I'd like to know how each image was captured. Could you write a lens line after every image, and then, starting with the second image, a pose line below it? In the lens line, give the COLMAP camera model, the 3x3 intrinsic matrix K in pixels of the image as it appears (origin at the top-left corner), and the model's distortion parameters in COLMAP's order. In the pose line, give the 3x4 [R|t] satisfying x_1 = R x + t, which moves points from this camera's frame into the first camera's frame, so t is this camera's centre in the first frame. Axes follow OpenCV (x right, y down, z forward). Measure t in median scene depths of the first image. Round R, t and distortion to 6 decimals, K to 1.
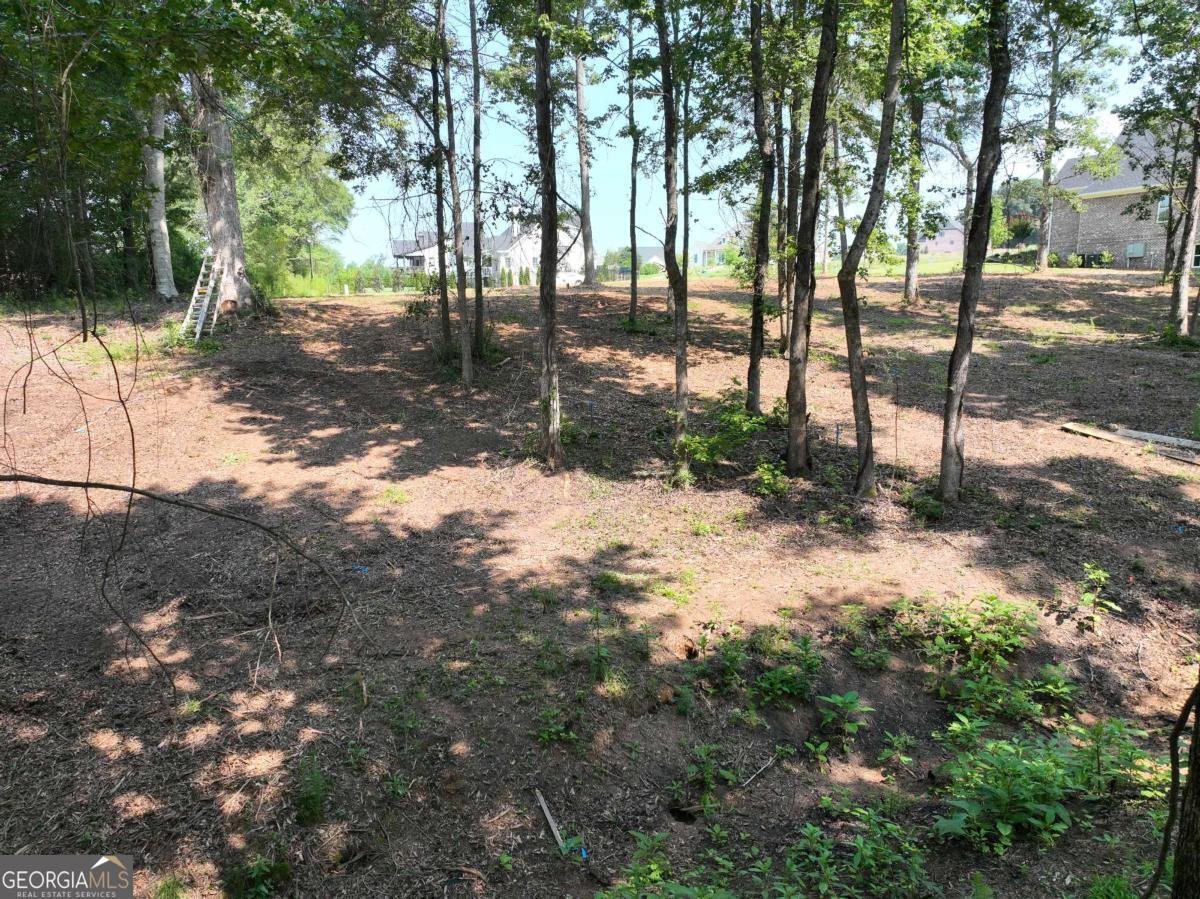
lens RADIAL K [[840.1, 0, 601.4], [0, 840.1, 448.5], [0, 0, 1]] dist [-0.002251, 0.020570]
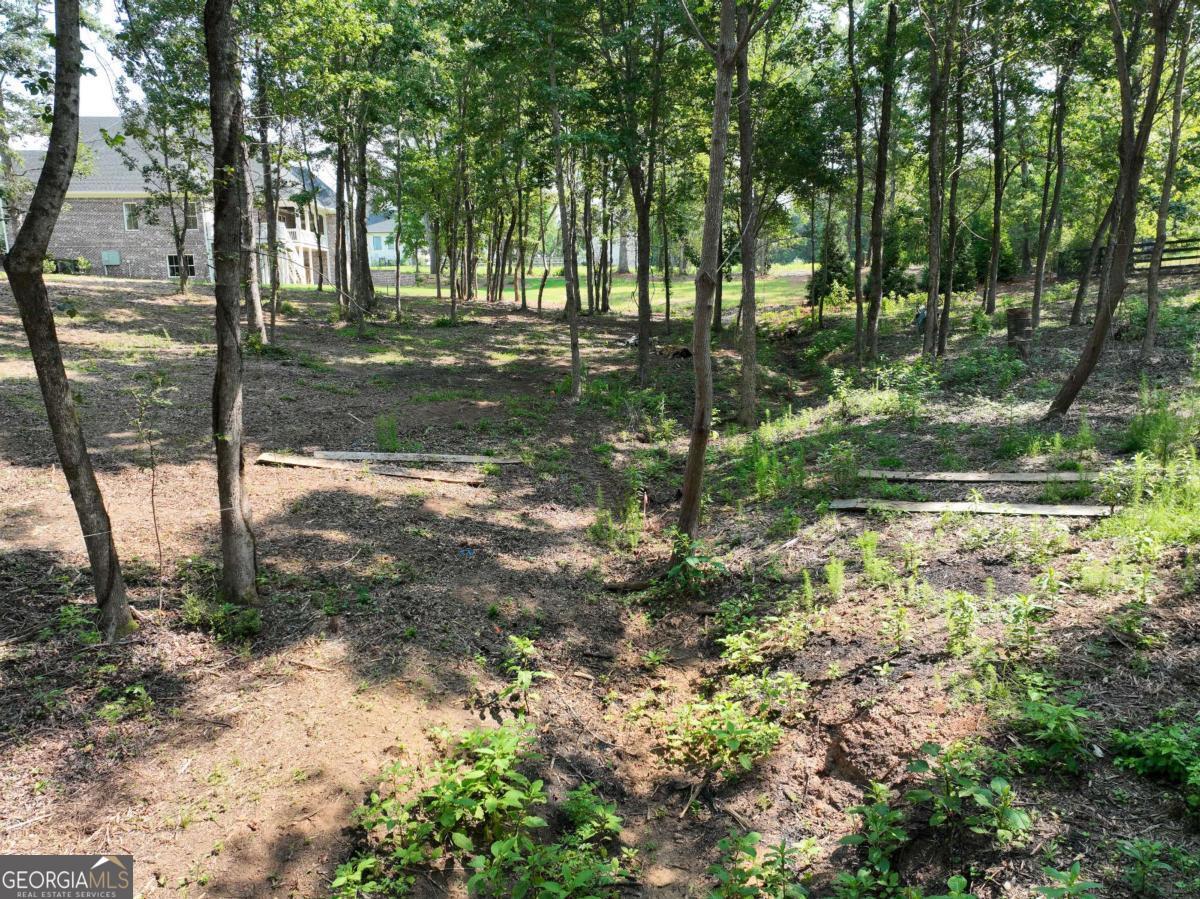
lens RADIAL K [[840.1, 0, 596.1], [0, 840.1, 452.3], [0, 0, 1]] dist [-0.002251, 0.020570]
pose [[0.443699, -0.159634, 0.881844, -0.036725], [0.164958, 0.981742, 0.094720, -0.057390], [-0.880863, 0.103440, 0.461931, 0.324149]]
